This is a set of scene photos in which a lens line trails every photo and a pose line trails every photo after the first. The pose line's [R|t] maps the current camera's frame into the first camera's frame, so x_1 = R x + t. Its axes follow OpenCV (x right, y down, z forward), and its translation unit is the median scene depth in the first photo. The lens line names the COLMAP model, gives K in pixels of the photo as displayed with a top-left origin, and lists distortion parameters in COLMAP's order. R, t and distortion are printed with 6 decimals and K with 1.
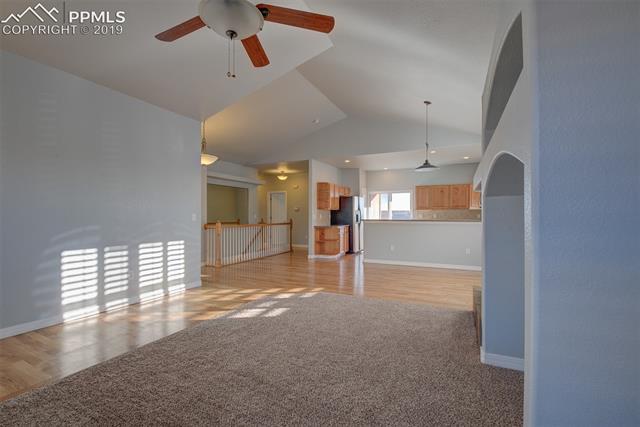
lens RADIAL K [[301.1, 0, 316.9], [0, 301.1, 212.8], [0, 0, 1]] dist [0.000062, 0.000309]
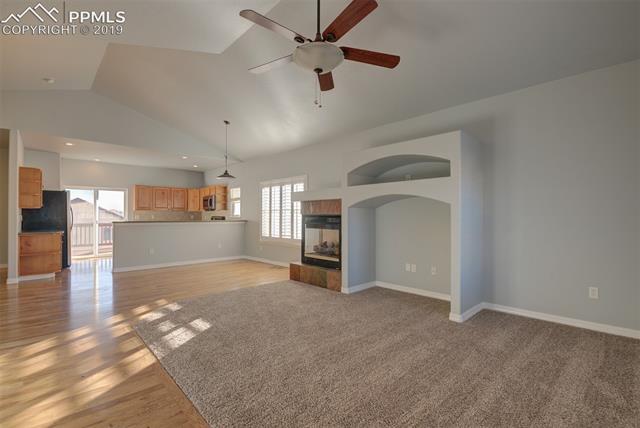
lens RADIAL K [[301.1, 0, 316.3], [0, 301.1, 216.7], [0, 0, 1]] dist [0.000062, 0.000309]
pose [[0.325464, -0.003906, 0.945546, -0.419691], [-0.011042, 0.999908, 0.007932, -0.004090], [-0.945490, -0.013023, 0.325391, 0.177256]]
